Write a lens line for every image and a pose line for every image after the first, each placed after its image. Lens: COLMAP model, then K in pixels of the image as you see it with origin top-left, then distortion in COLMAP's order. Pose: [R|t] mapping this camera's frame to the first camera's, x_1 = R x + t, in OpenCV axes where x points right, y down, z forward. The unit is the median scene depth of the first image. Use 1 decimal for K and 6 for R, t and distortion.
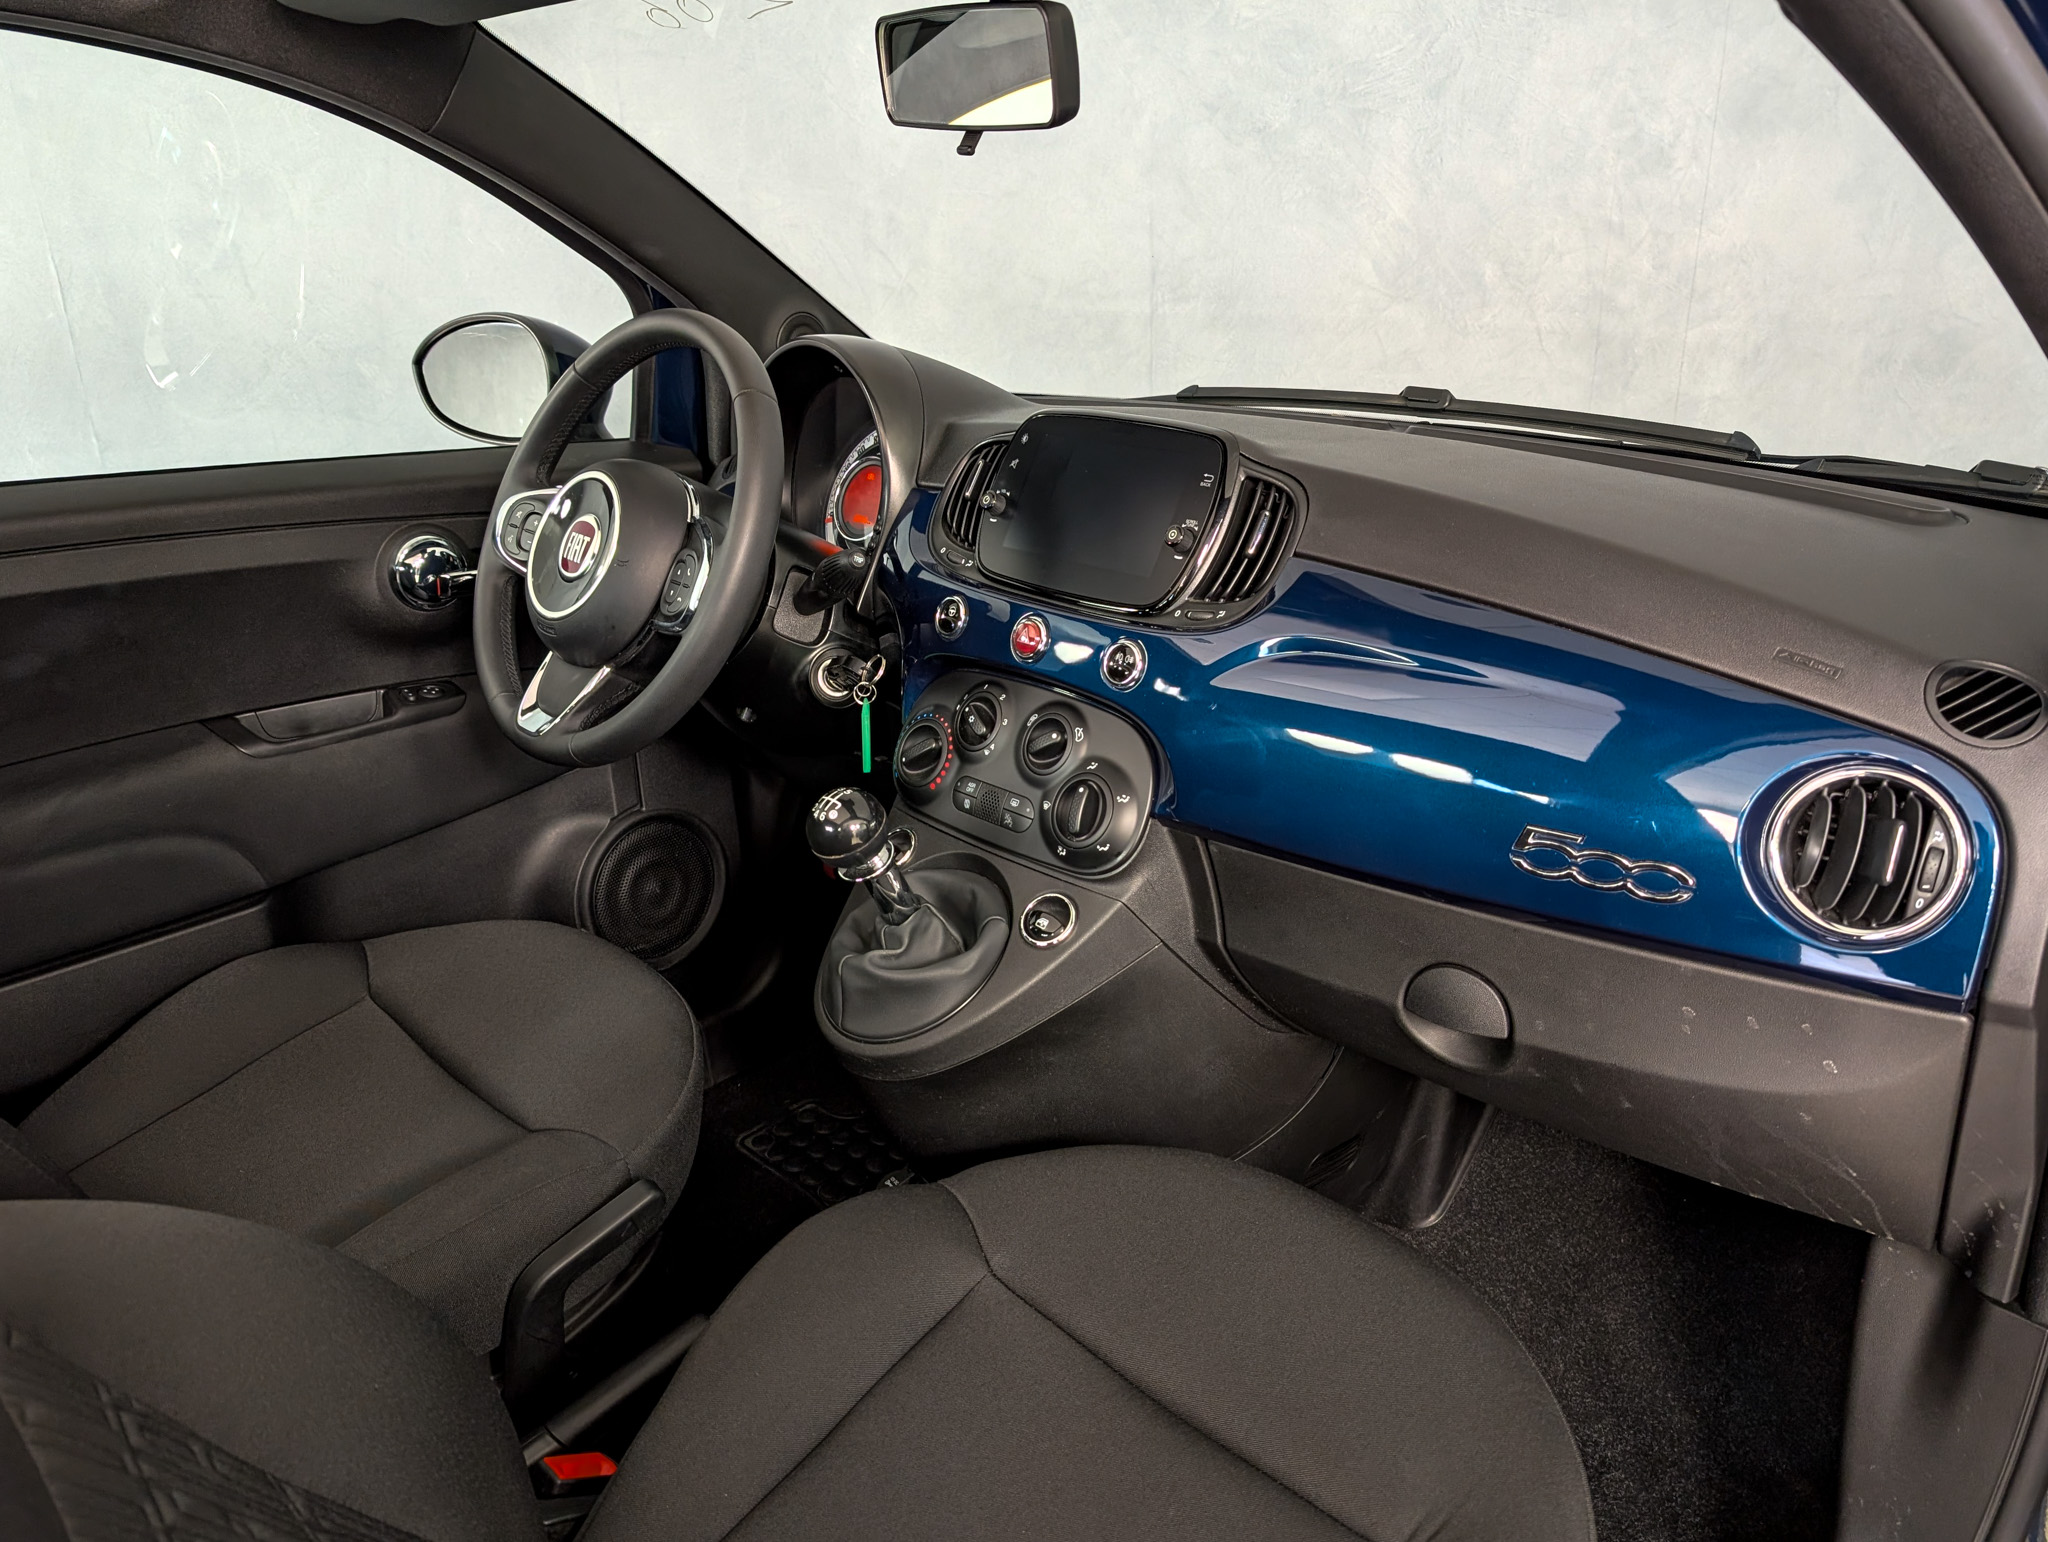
lens RADIAL K [[1536.9, 0, 1026.7], [0, 1536.9, 786.2], [0, 0, 1]] dist [0.002895, 0.004829]
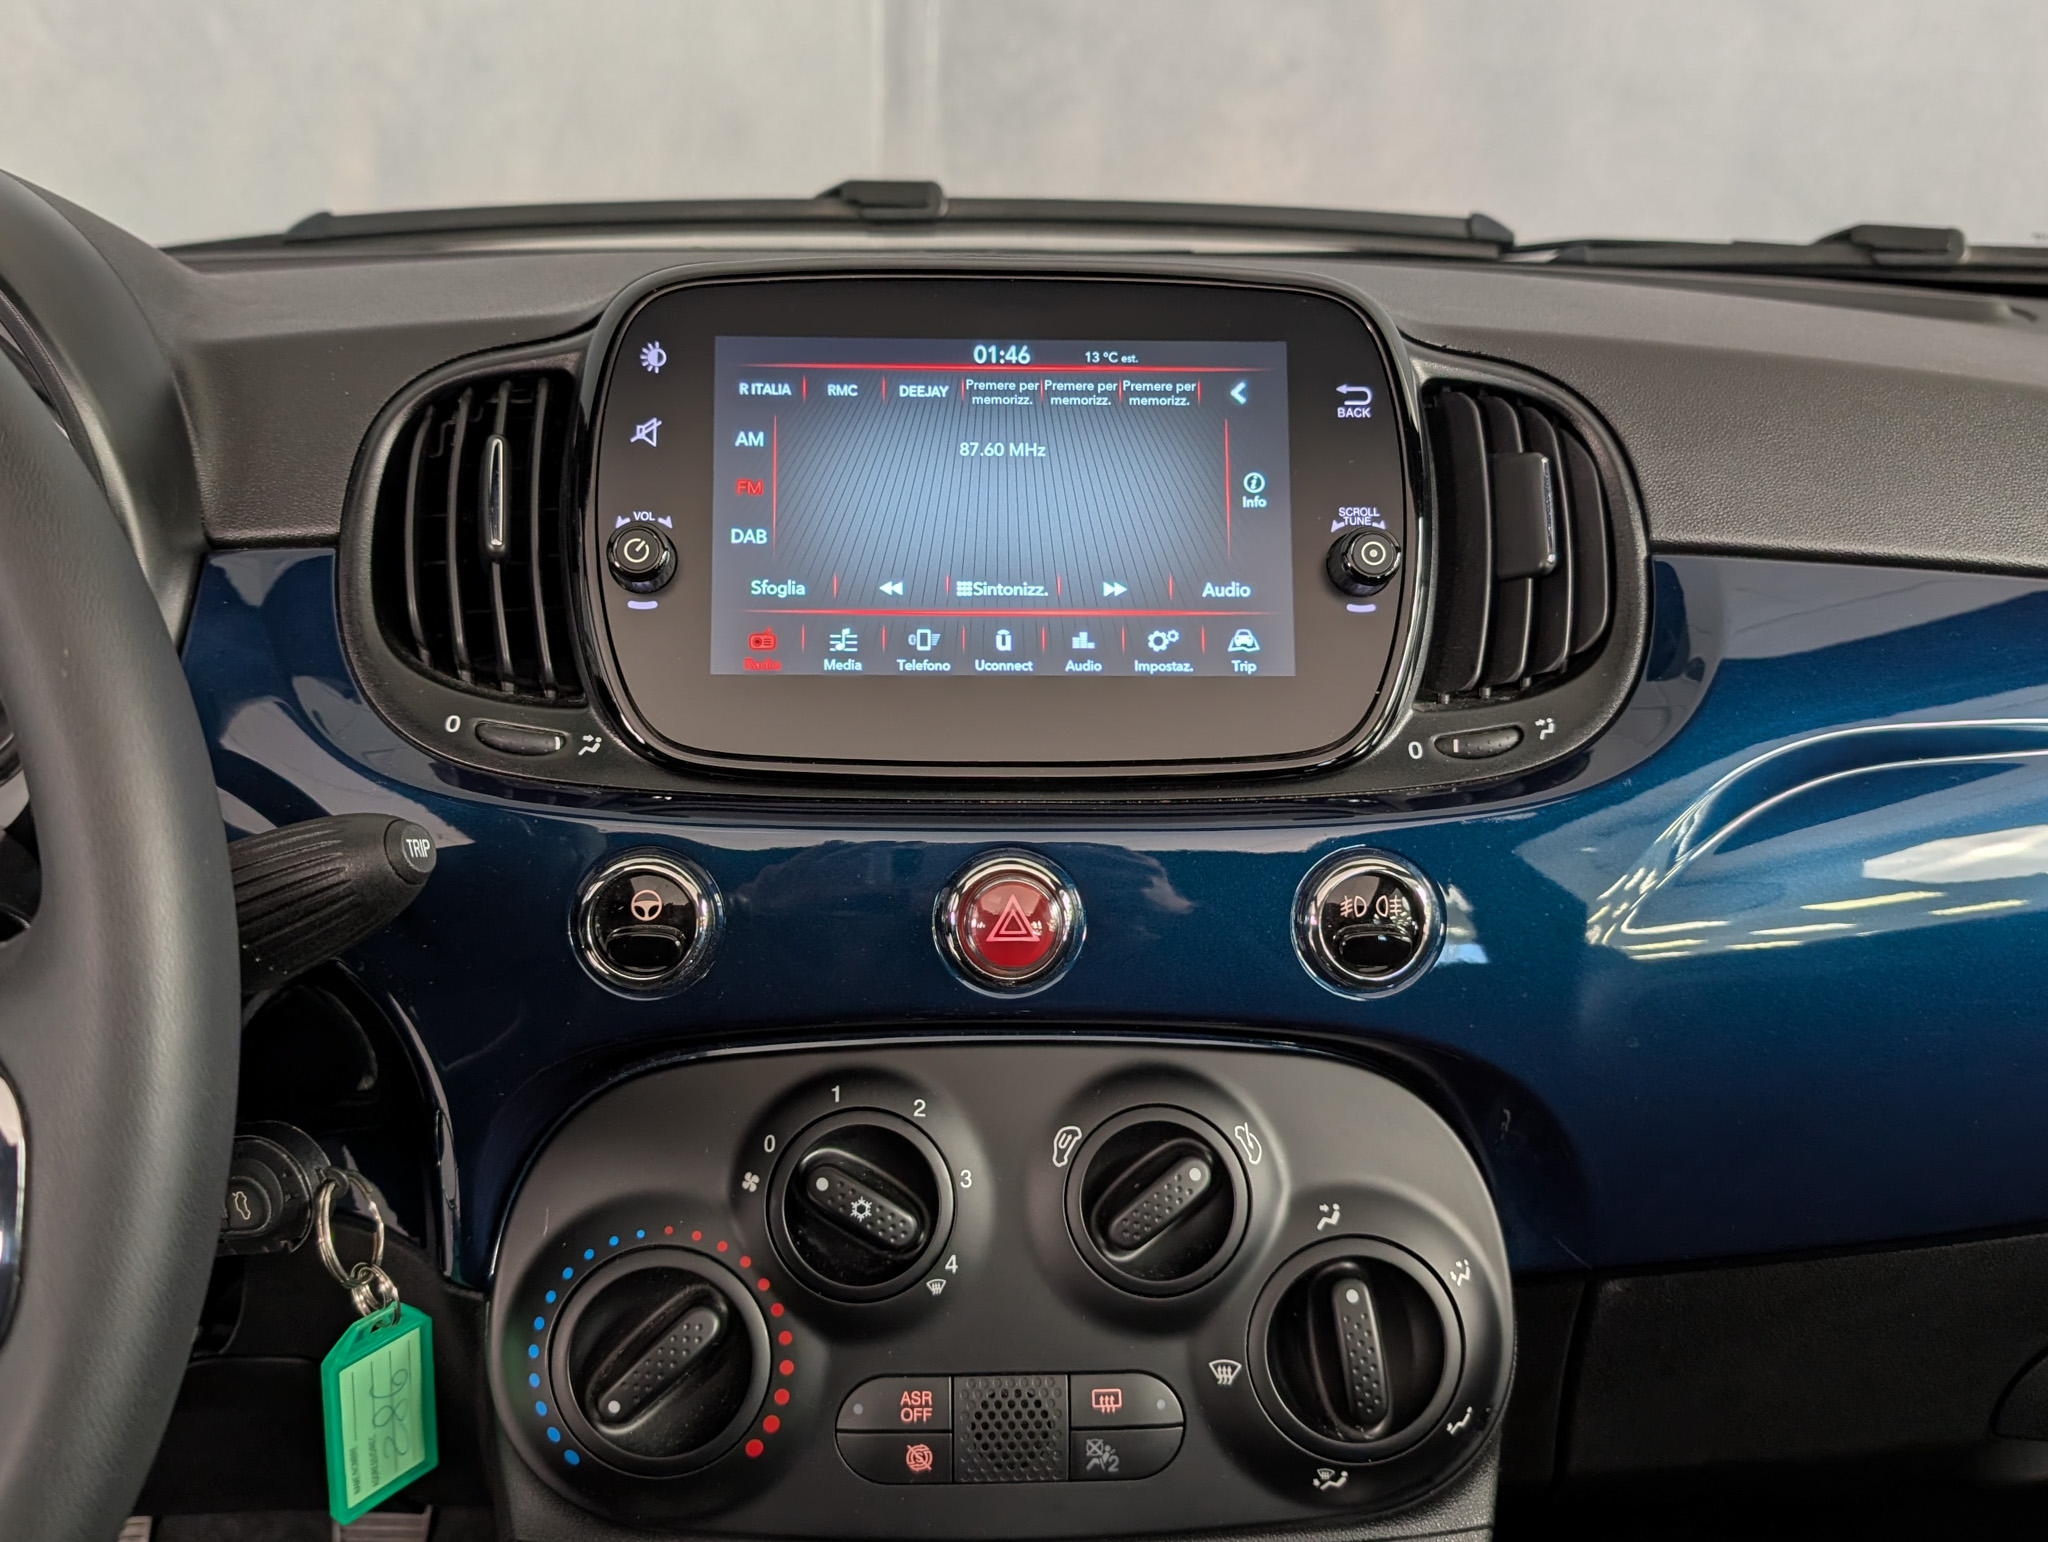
lens RADIAL K [[1855.1, 0, 955.6], [0, 1855.1, 673.1], [0, 0, 1]] dist [0.031535, -0.025441]
pose [[0.666923, -0.237083, 0.706403, -0.253423], [0.245101, 0.965075, 0.092496, -0.170773], [-0.703661, 0.111452, 0.701740, 0.635945]]
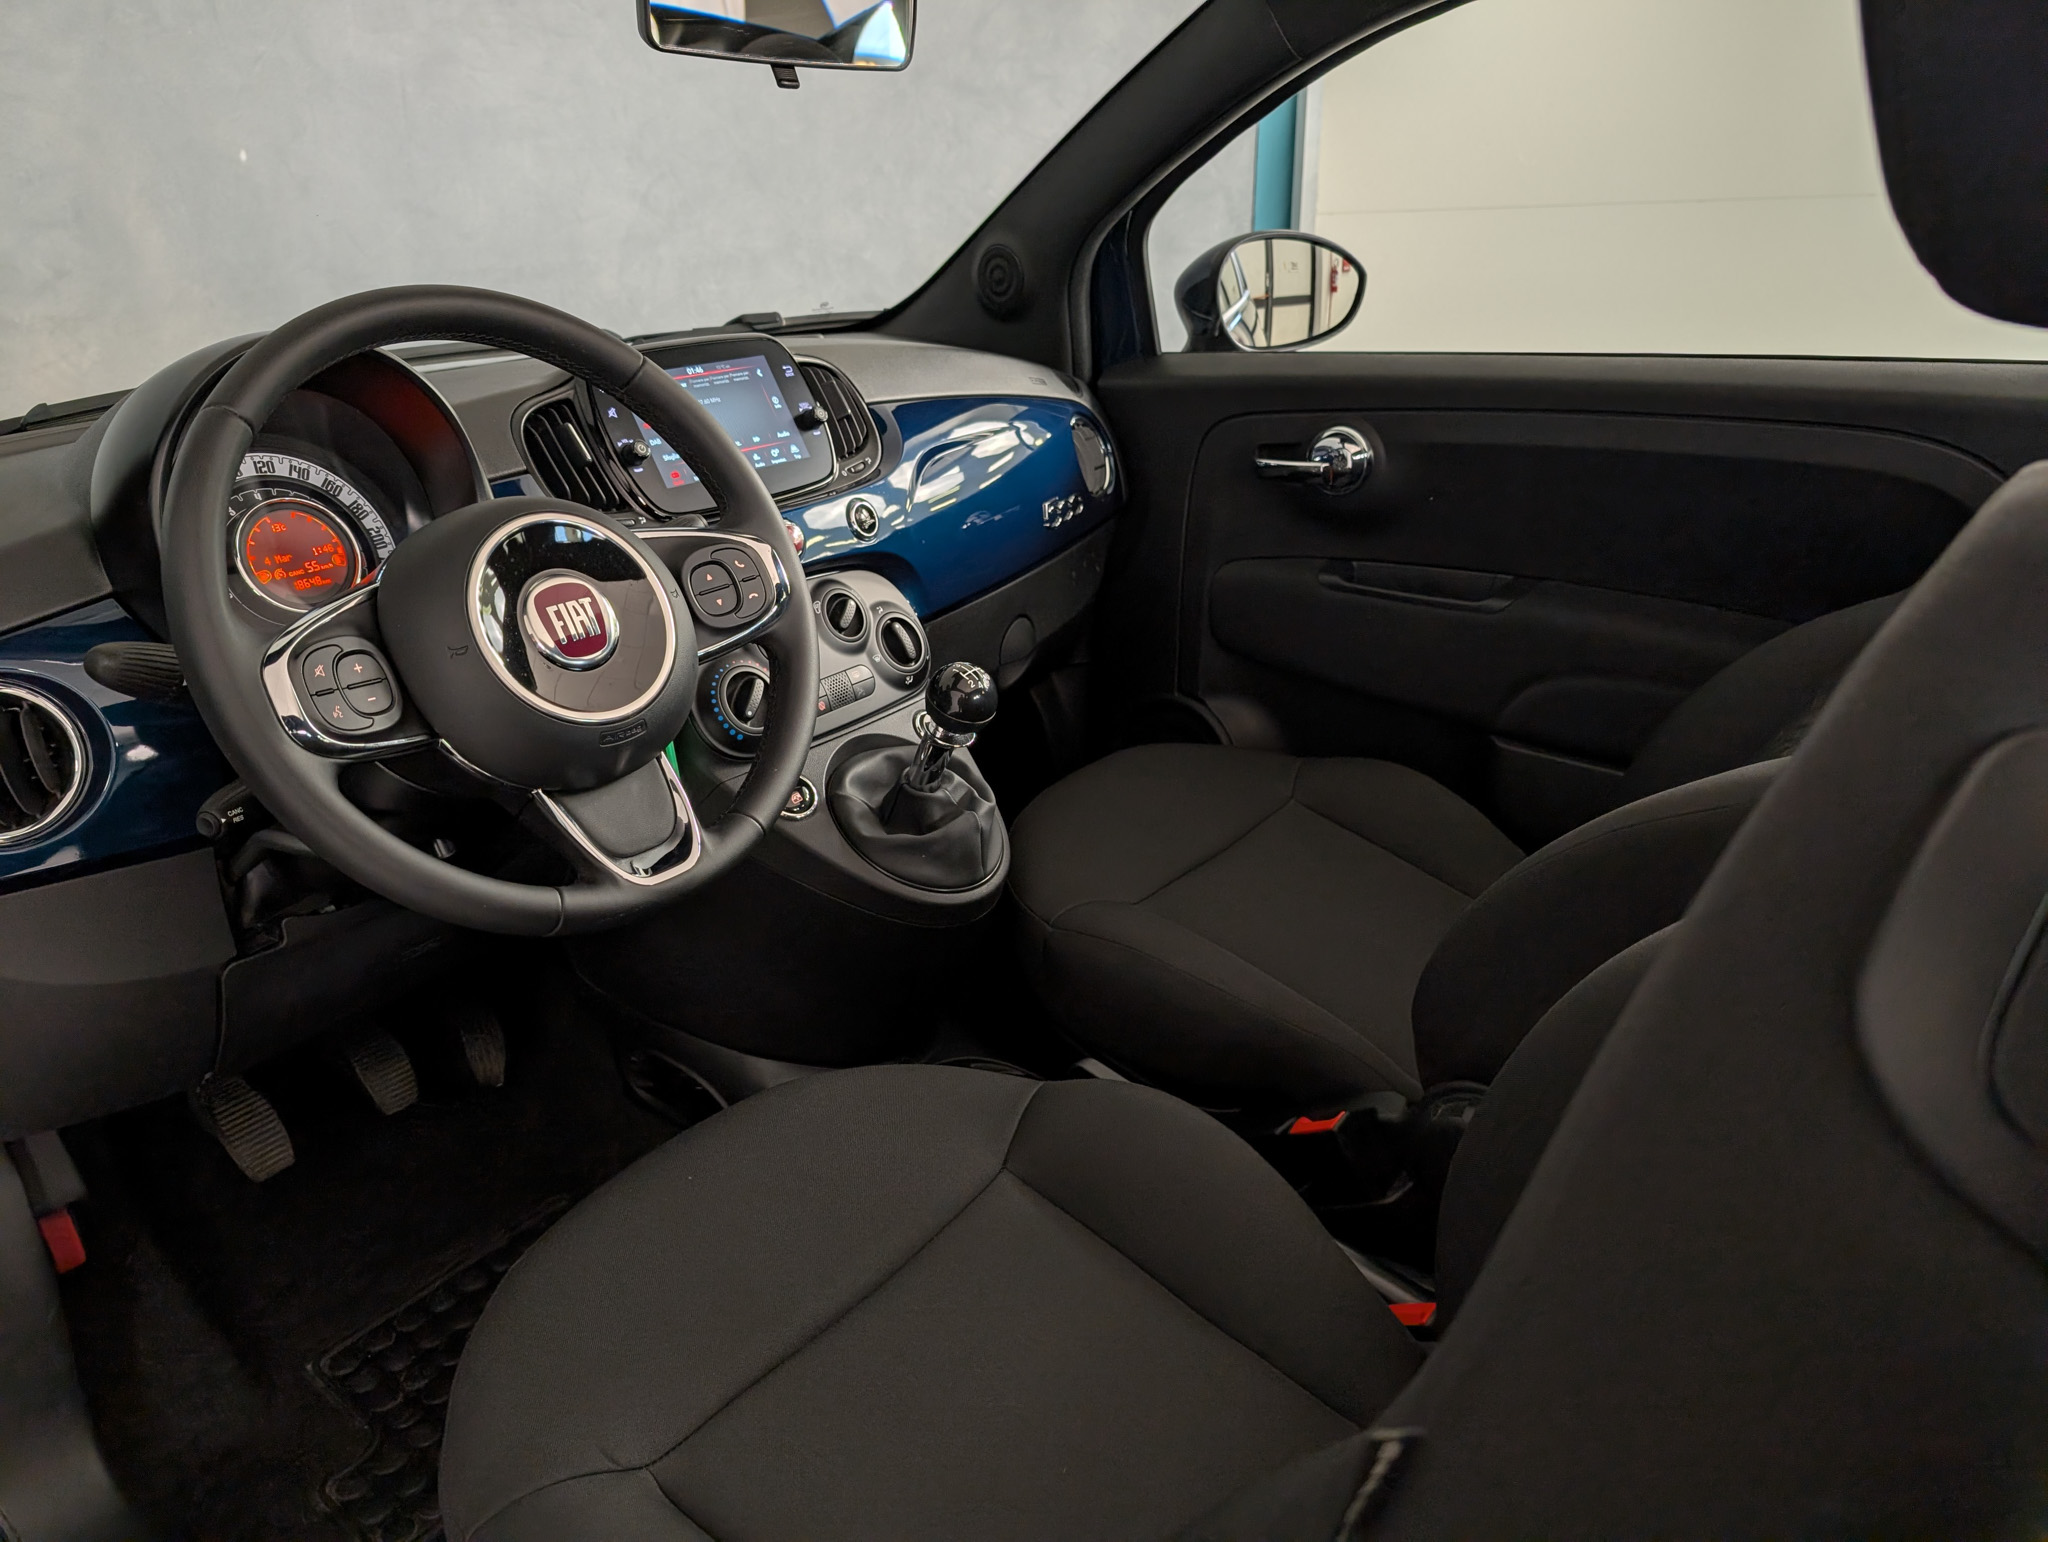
lens RADIAL K [[1481.0, 0, 1006.4], [0, 1481.0, 780.6], [0, 0, 1]] dist [0.011839, -0.004643]
pose [[-0.145946, -0.366447, 0.918922, -0.933560], [0.381028, 0.836387, 0.394049, -0.275108], [-0.912972, 0.407645, 0.017559, 0.811299]]
